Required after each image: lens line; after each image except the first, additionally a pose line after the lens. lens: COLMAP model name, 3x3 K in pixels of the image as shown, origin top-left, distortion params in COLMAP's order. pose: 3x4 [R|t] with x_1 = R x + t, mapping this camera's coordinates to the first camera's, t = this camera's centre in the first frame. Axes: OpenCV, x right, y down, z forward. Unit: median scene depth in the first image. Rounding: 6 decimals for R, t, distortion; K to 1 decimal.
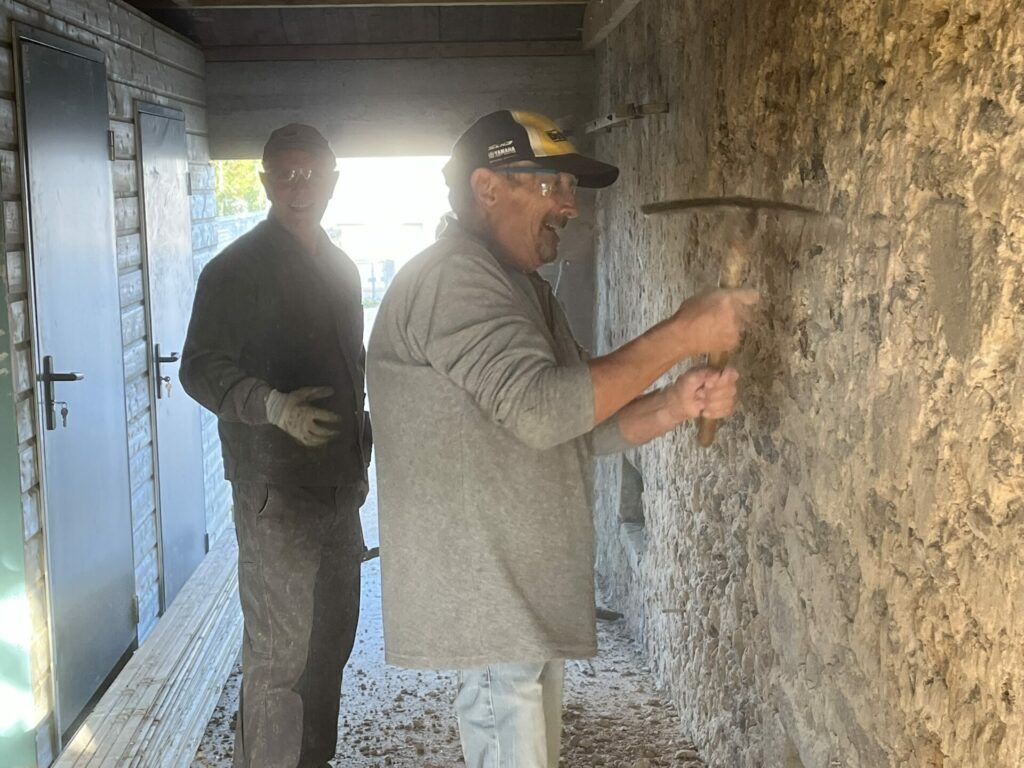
lens RADIAL K [[1453.2, 0, 511.3], [0, 1453.2, 385.2], [0, 0, 1]] dist [0.055886, 0.000000]
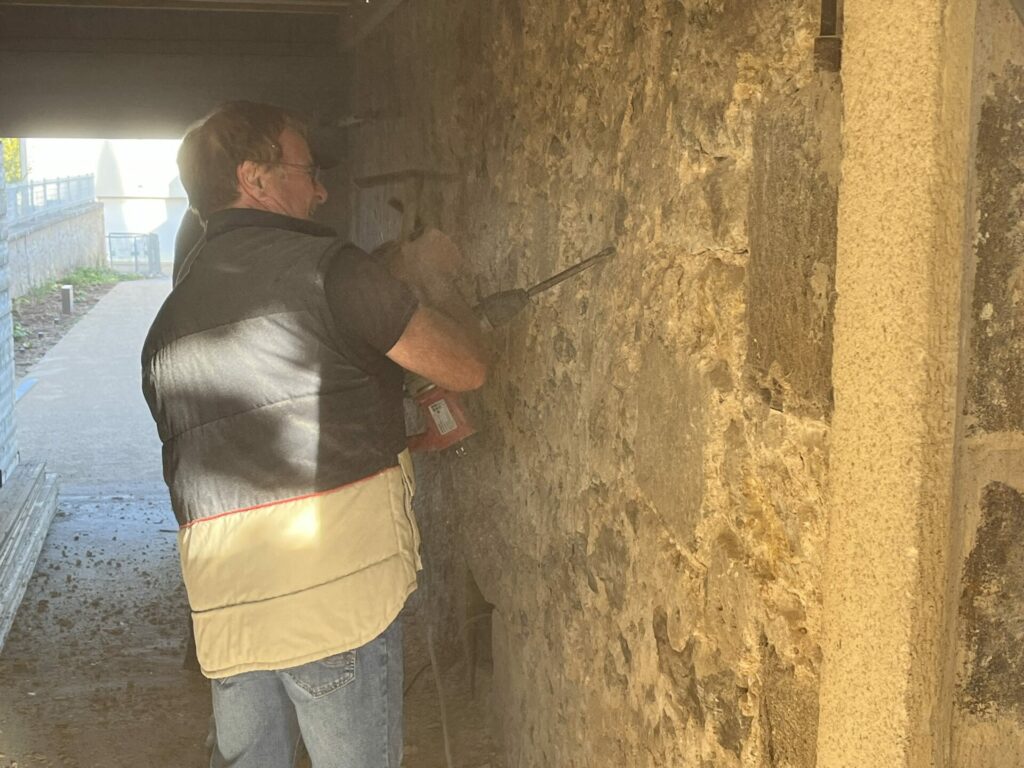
lens RADIAL K [[1453.2, 0, 514.0], [0, 1453.2, 383.1], [0, 0, 1]] dist [0.055886, 0.000000]
pose [[0.987060, 0.001854, 0.160342, 0.007379], [-0.003636, 0.999935, 0.010819, 0.053674], [-0.160312, -0.011262, 0.987002, -0.486242]]
